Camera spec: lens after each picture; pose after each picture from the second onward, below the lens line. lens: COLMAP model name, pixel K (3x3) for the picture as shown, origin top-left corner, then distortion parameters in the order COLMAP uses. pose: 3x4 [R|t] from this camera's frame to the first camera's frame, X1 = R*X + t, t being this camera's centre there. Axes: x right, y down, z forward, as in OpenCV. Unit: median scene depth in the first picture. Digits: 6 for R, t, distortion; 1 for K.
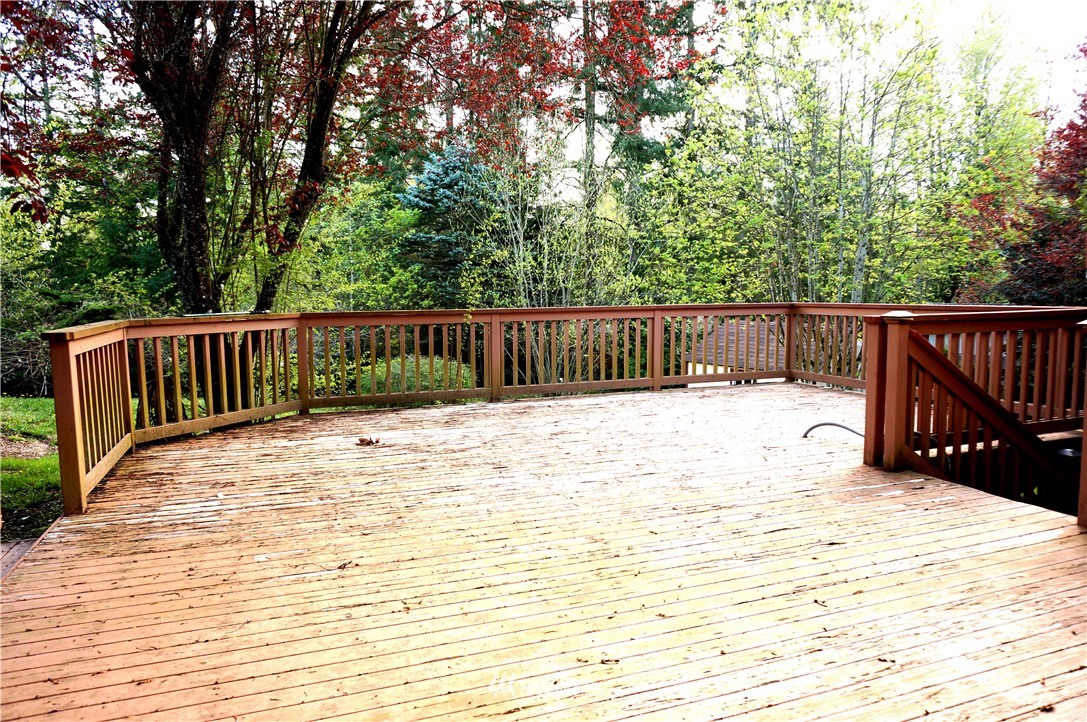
lens RADIAL K [[721.3, 0, 540.6], [0, 721.3, 364.0], [0, 0, 1]] dist [-0.024729, 0.004364]
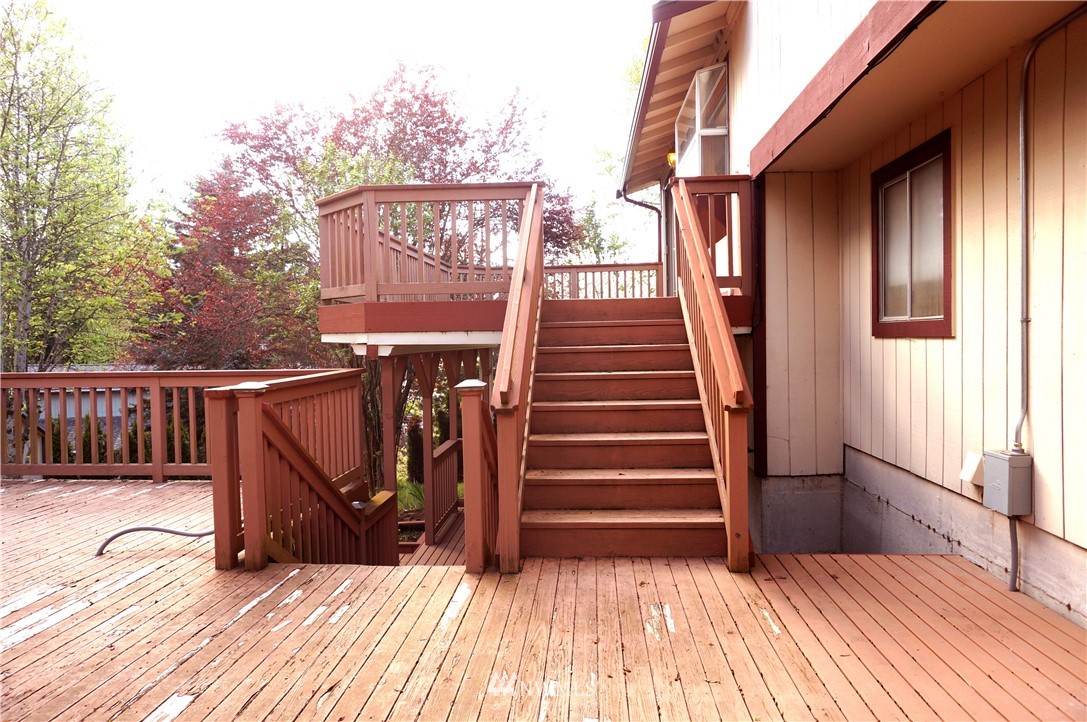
lens RADIAL K [[721.3, 0, 545.2], [0, 721.3, 361.7], [0, 0, 1]] dist [-0.024729, 0.004364]
pose [[0.408277, -0.023244, 0.912562, -0.157416], [0.102080, 0.994568, -0.020337, -0.048878], [-0.907133, 0.101458, 0.408432, 0.351463]]
